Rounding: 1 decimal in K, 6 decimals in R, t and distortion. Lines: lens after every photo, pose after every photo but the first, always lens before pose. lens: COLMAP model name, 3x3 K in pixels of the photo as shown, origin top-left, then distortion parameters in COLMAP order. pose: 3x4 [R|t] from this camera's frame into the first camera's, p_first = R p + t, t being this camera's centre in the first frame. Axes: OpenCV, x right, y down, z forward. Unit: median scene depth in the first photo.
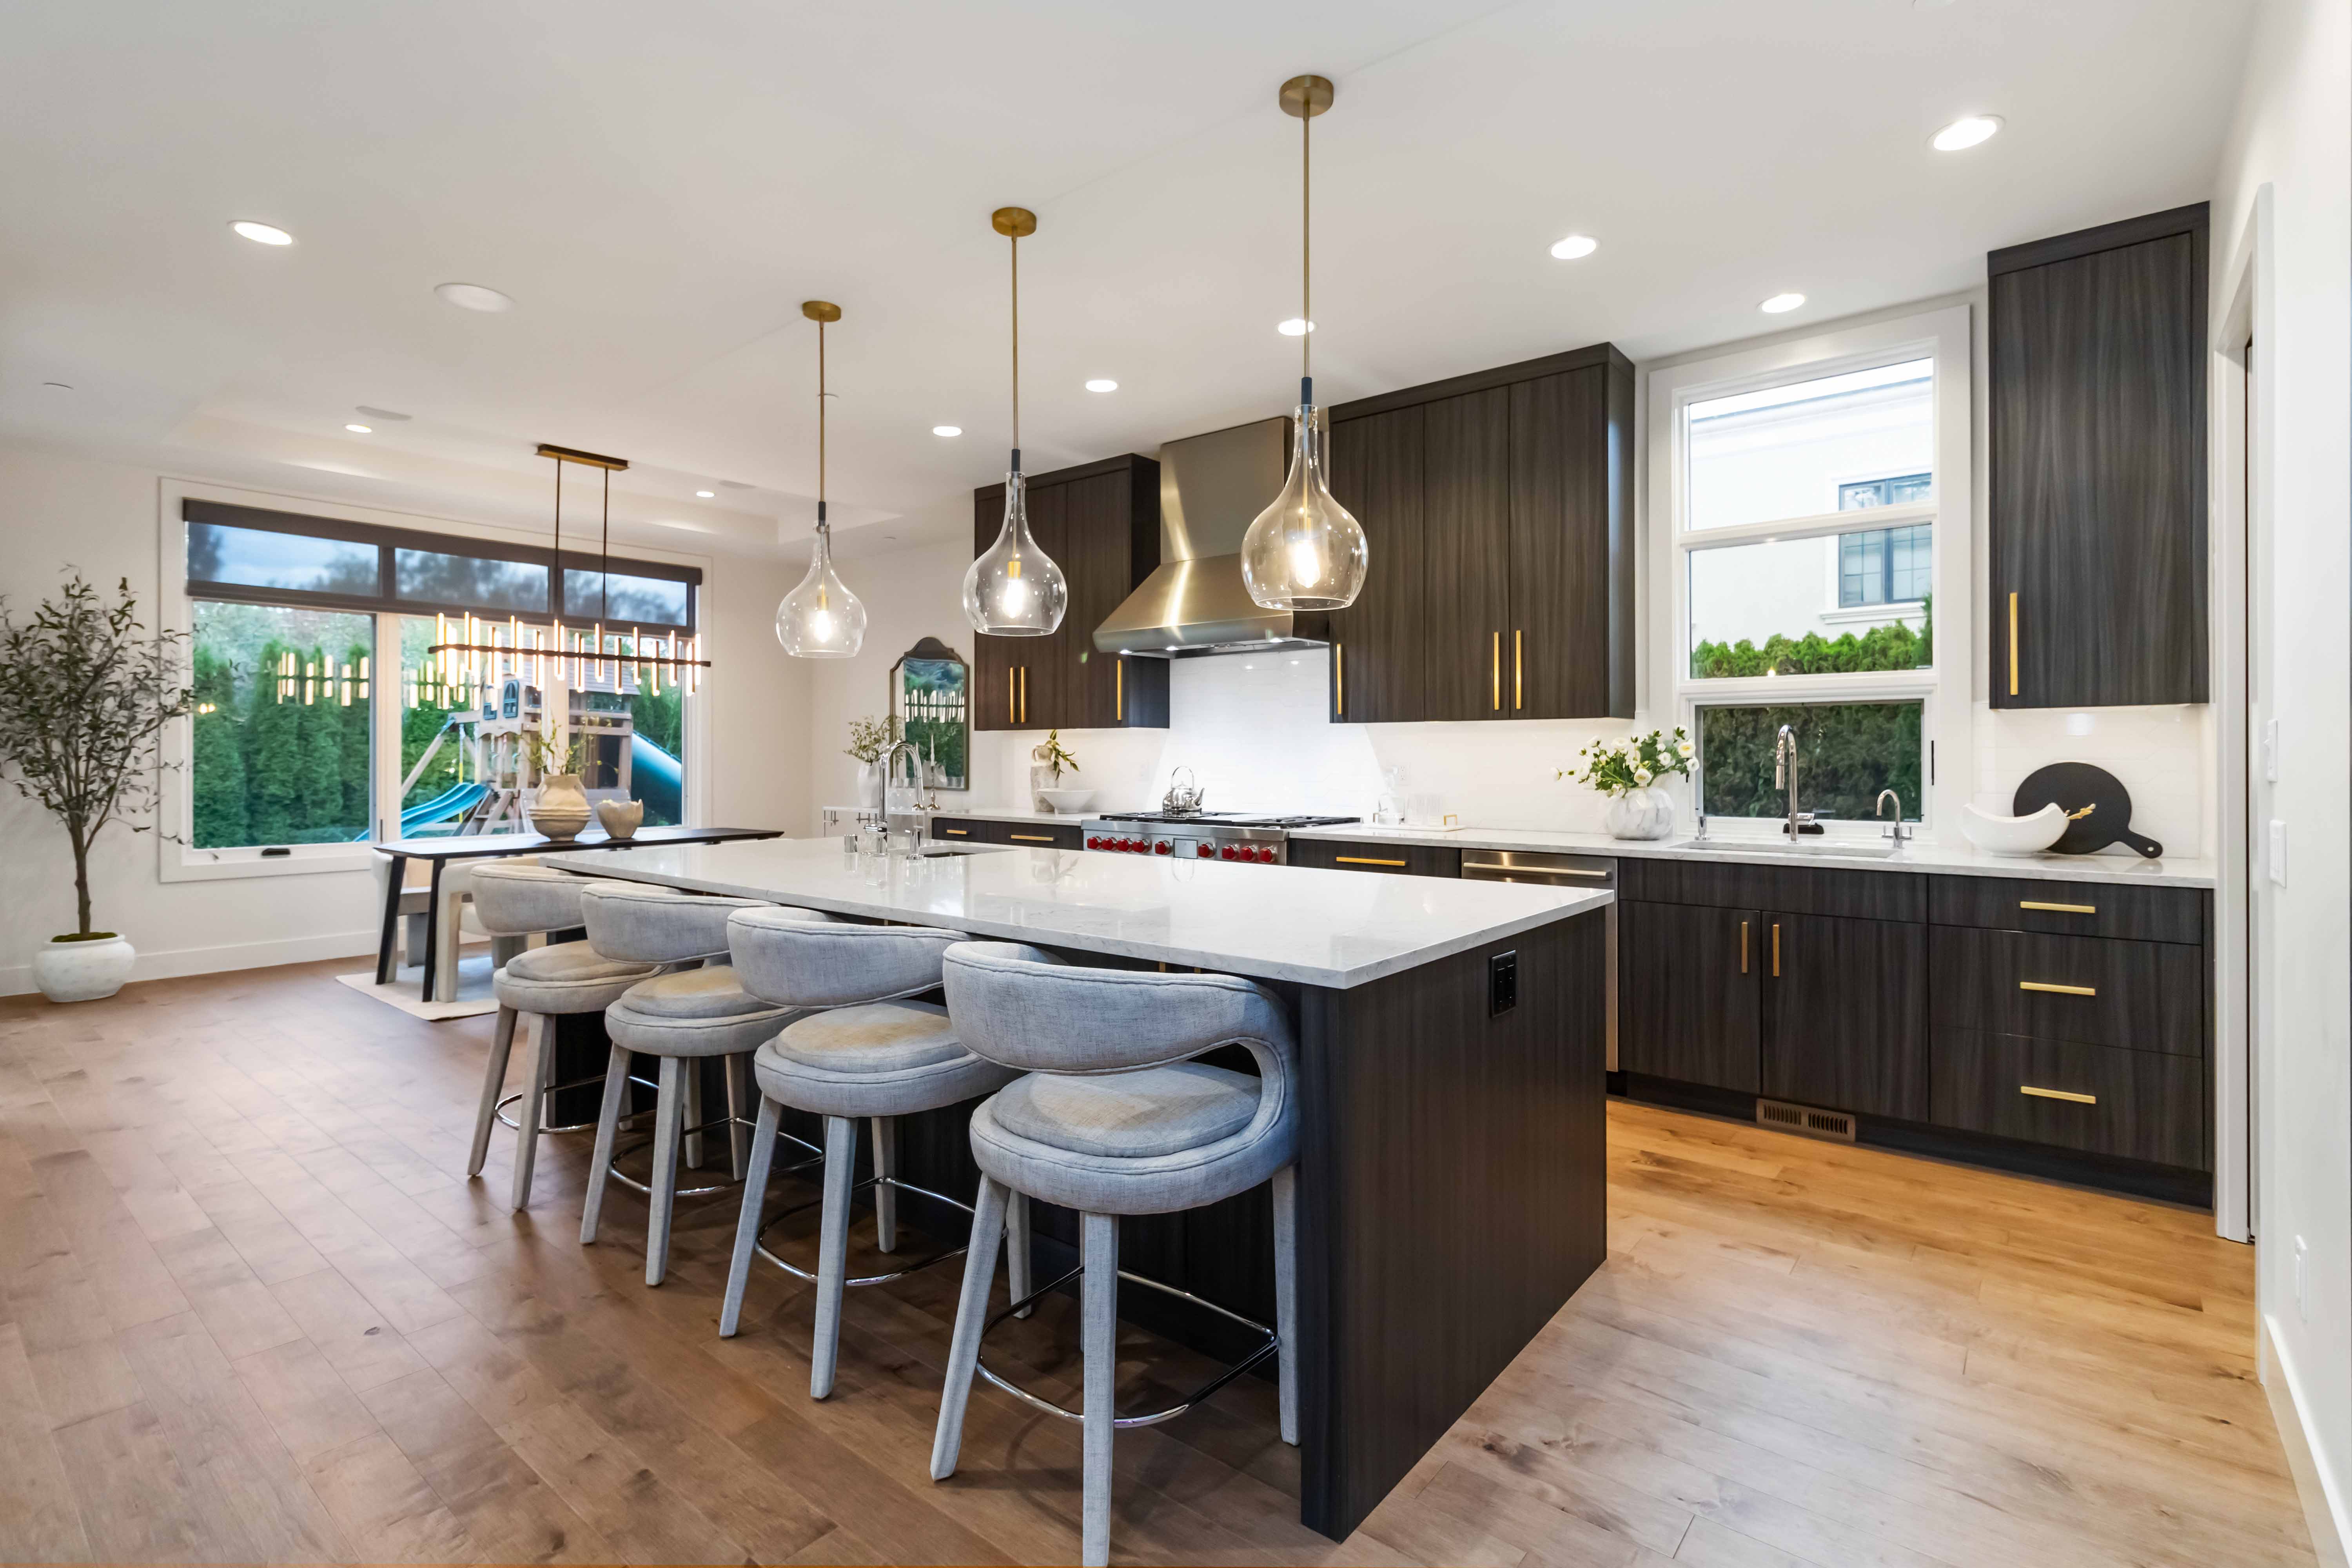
lens RADIAL K [[1102.2, 0, 1169.0], [0, 1102.2, 762.0], [0, 0, 1]] dist [0.004457, 0.000246]
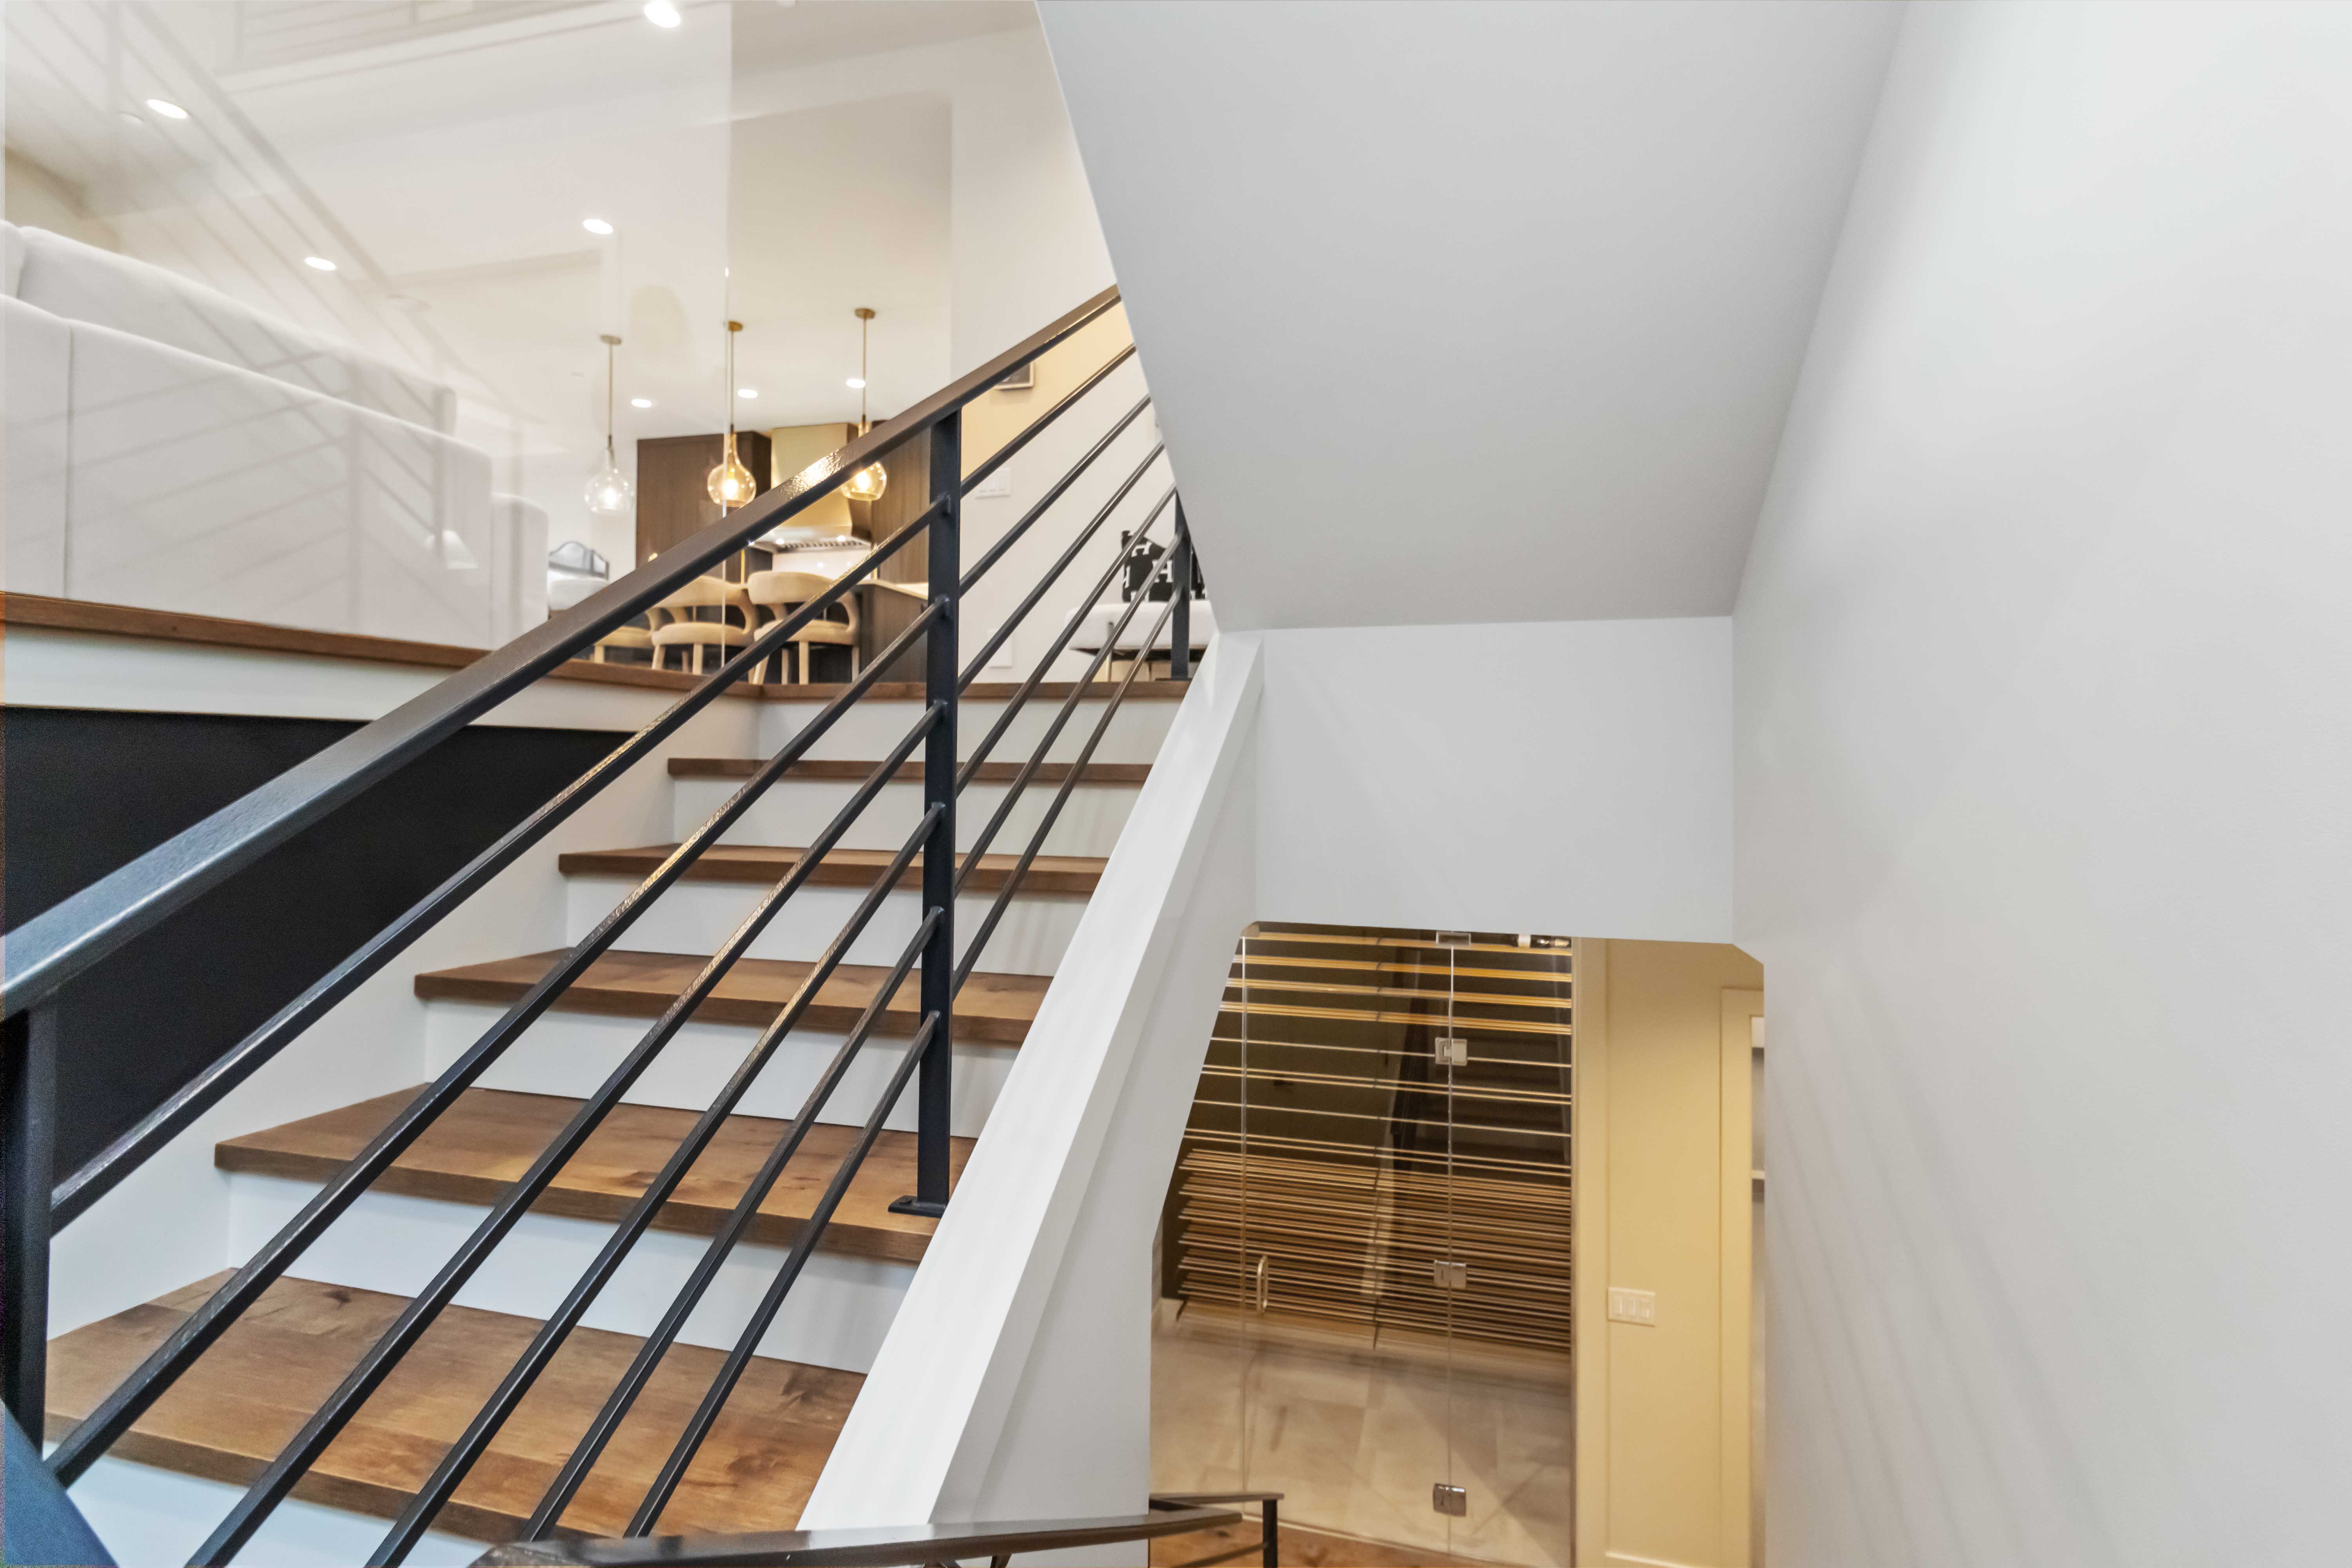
lens RADIAL K [[1102.2, 0, 1185.4], [0, 1102.2, 766.0], [0, 0, 1]] dist [0.004457, 0.000246]
pose [[0.913872, 0.011188, 0.405848, -0.202080], [-0.007317, 0.999912, -0.011087, 0.450153], [-0.405936, 0.007162, 0.913874, -1.482924]]
